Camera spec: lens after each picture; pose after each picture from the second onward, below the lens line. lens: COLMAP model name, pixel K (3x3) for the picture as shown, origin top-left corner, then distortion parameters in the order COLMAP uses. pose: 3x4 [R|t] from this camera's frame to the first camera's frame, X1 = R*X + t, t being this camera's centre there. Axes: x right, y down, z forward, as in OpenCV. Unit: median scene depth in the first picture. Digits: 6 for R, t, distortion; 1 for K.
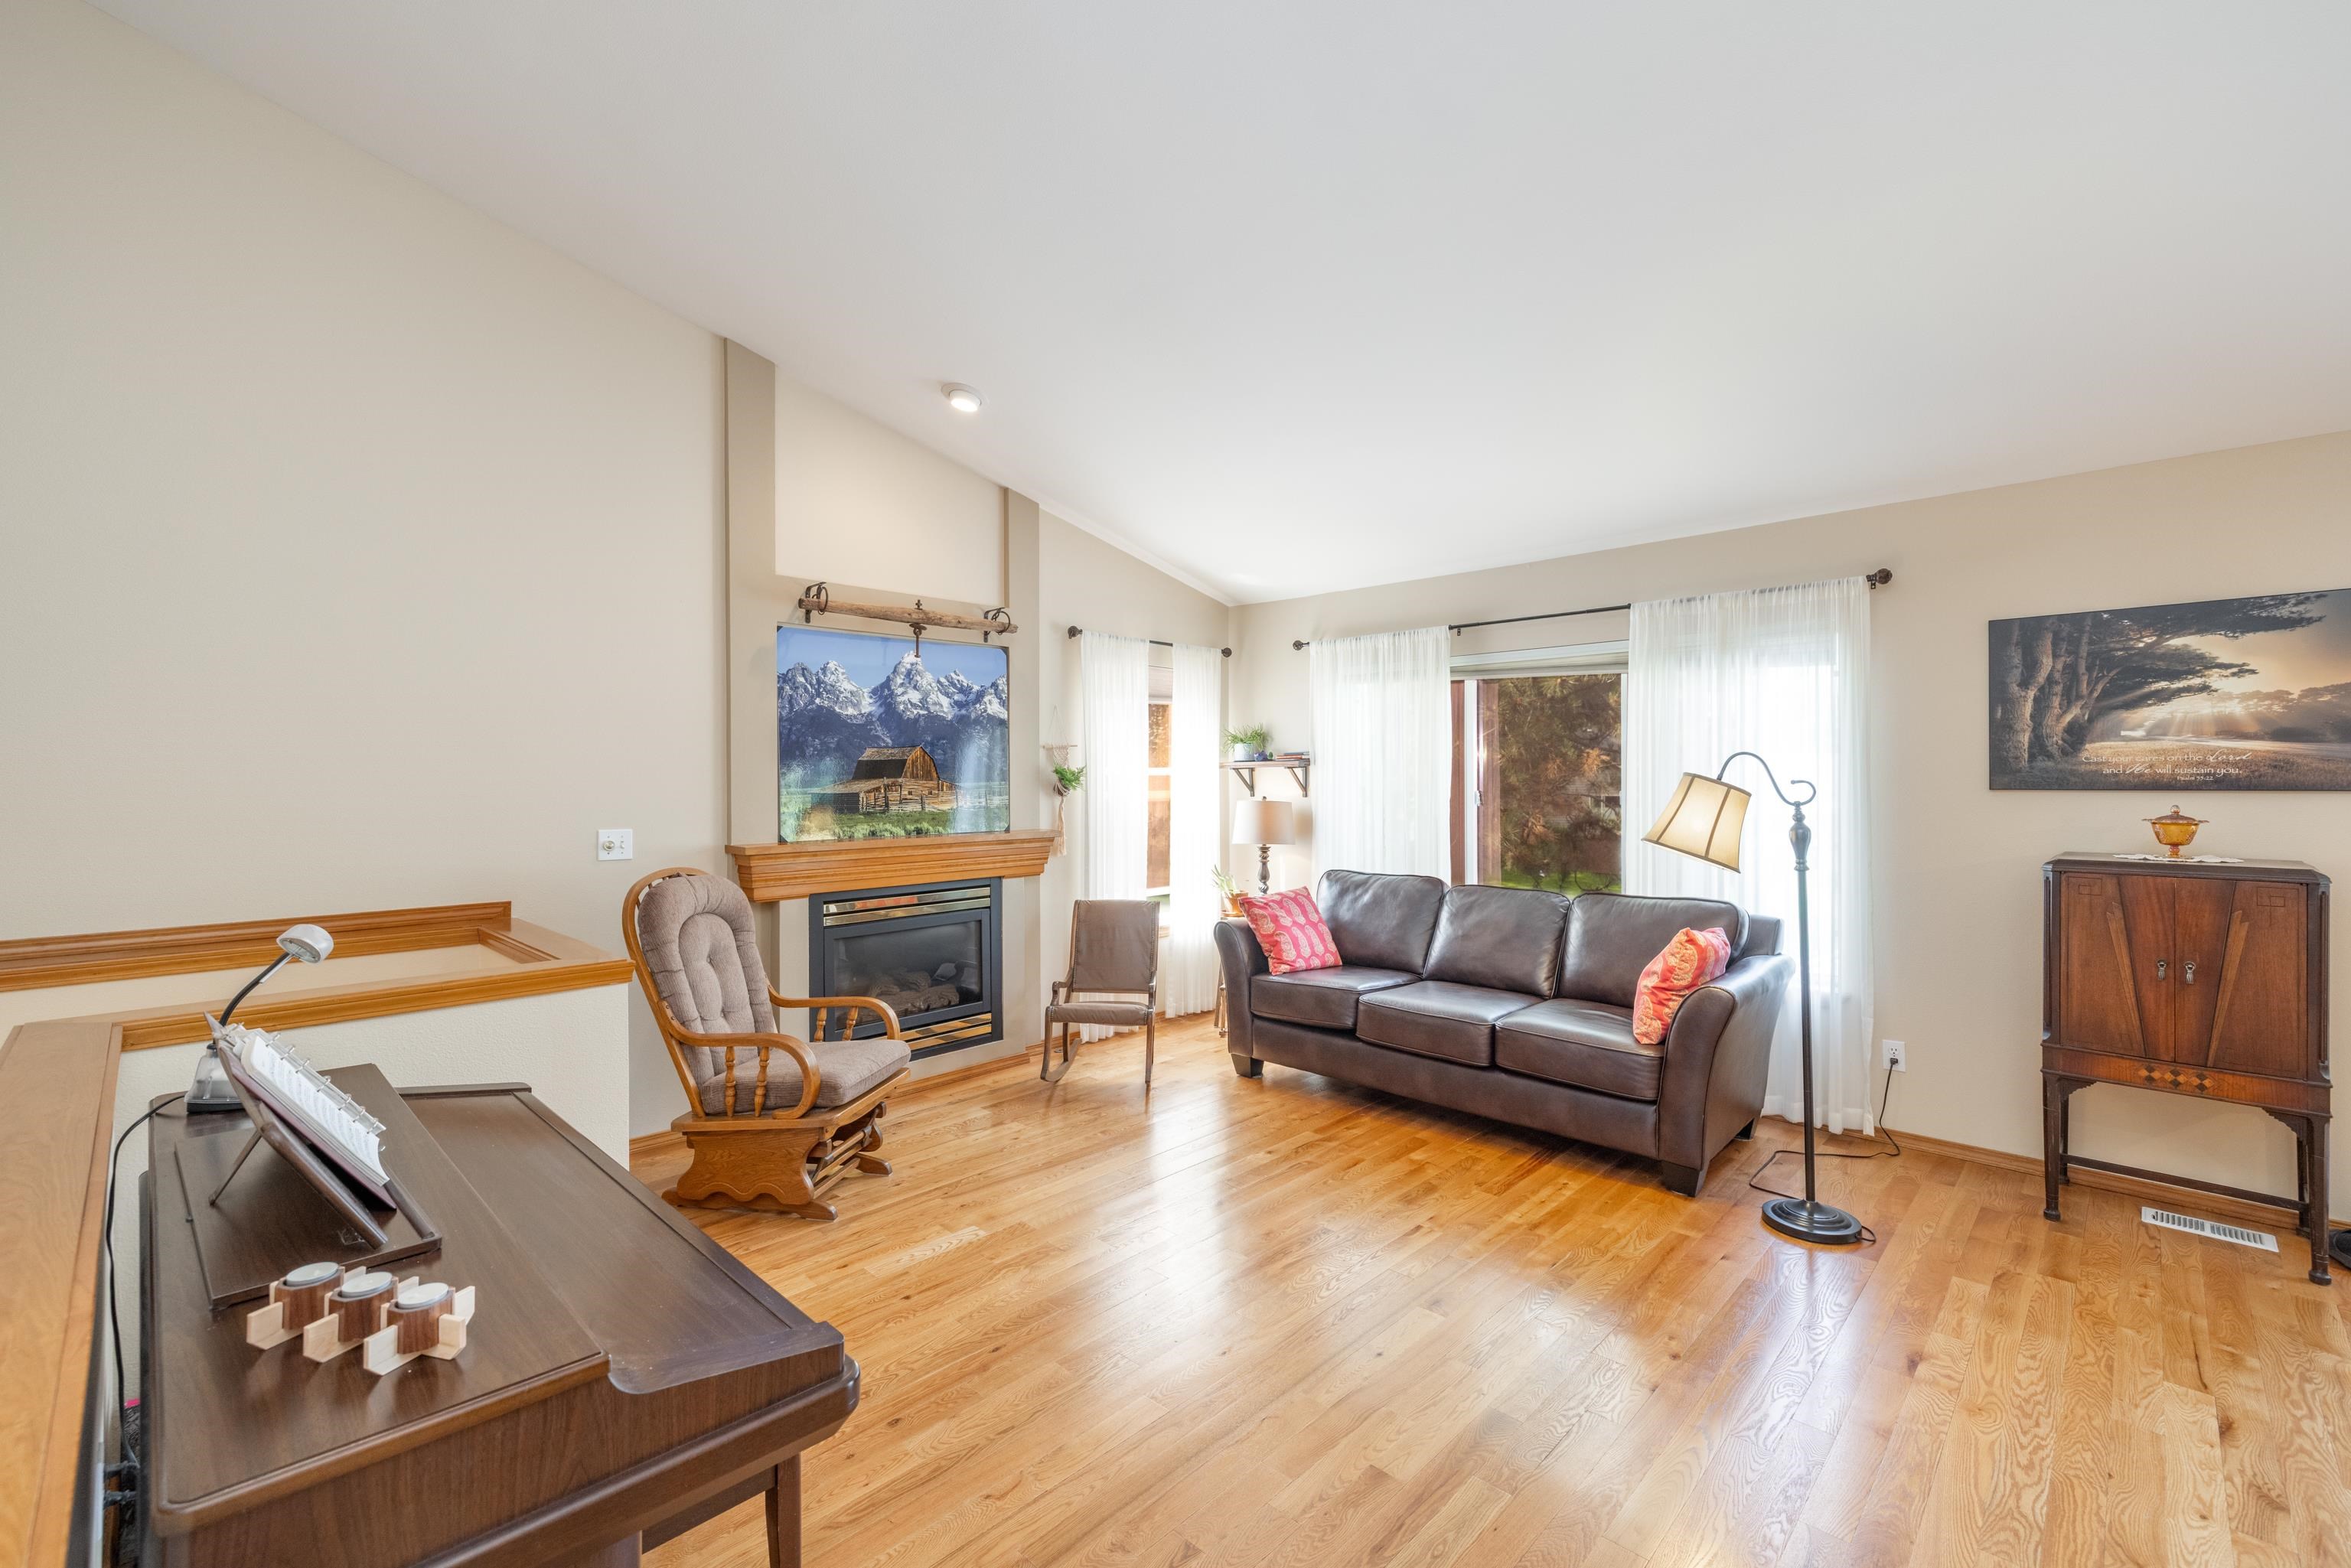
lens RADIAL K [[984.0, 0, 1161.6], [0, 984.0, 777.0], [0, 0, 1]] dist [-0.002758, -0.000198]
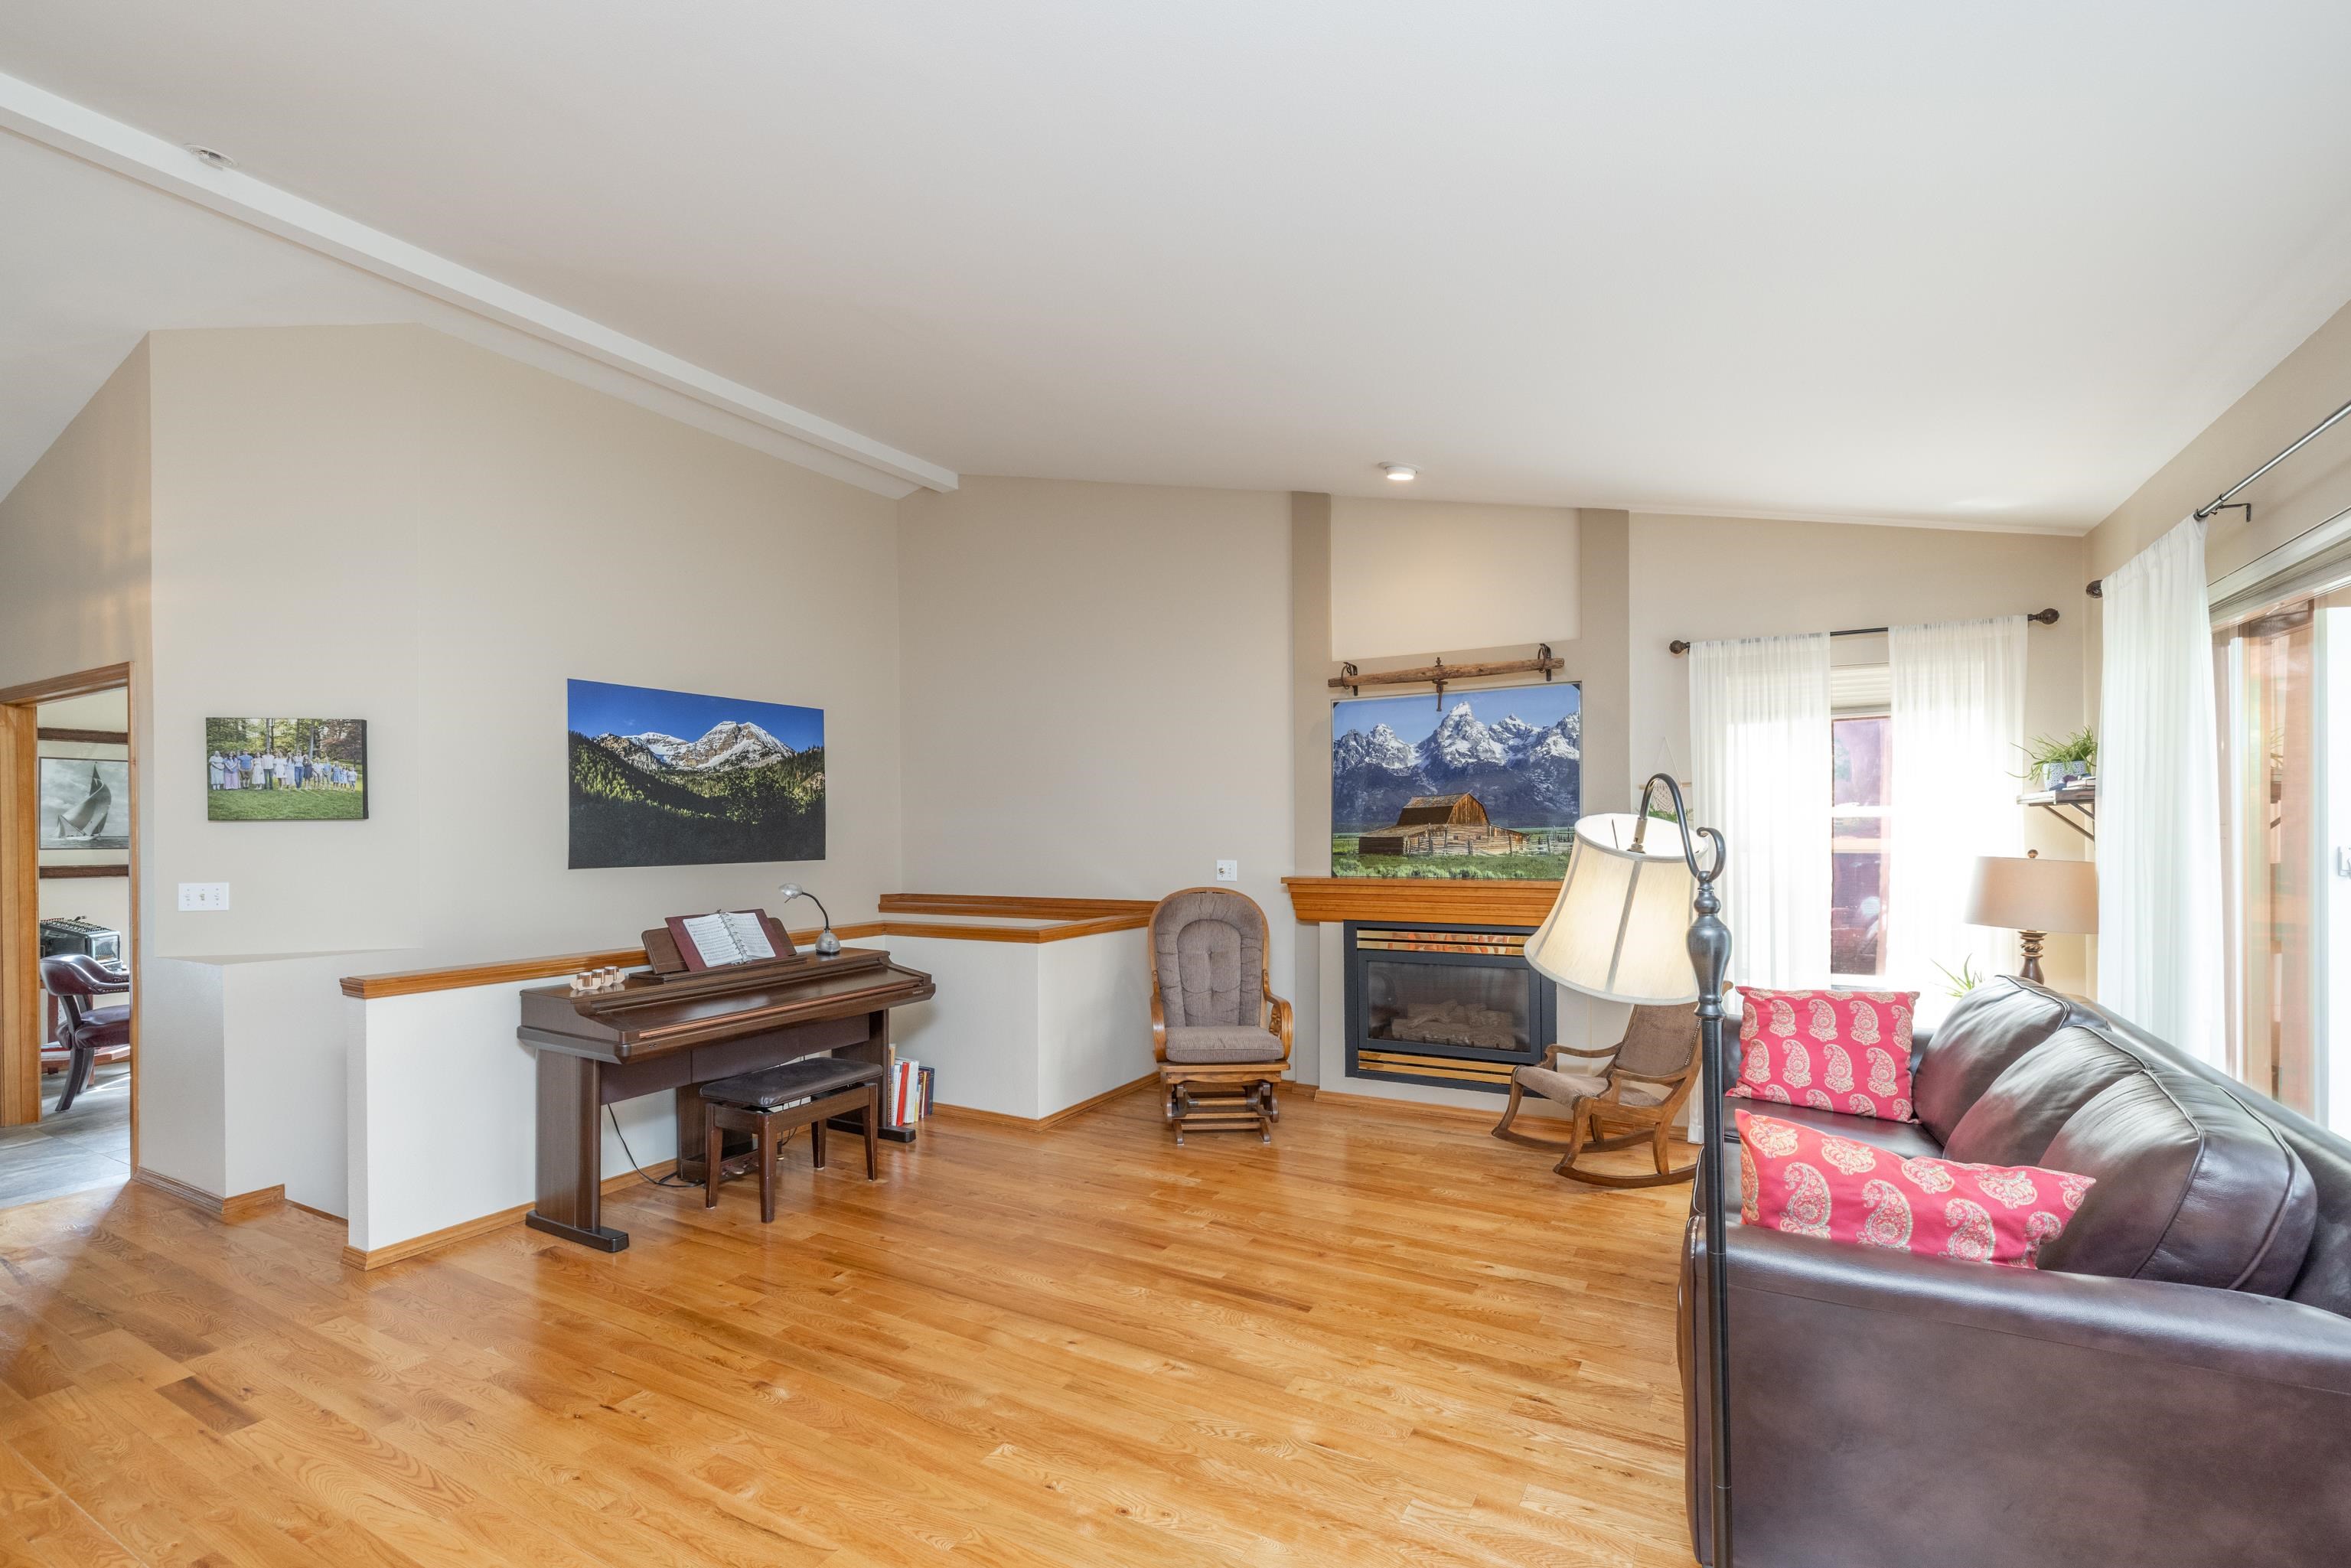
lens RADIAL K [[984.0, 0, 1189.1], [0, 984.0, 829.0], [0, 0, 1]] dist [-0.002758, -0.000198]
pose [[0.300803, 0.001153, -0.953685, 0.732192], [0.008874, 0.999953, 0.004008, 0.000093], [0.953645, -0.009669, 0.300779, 0.440617]]
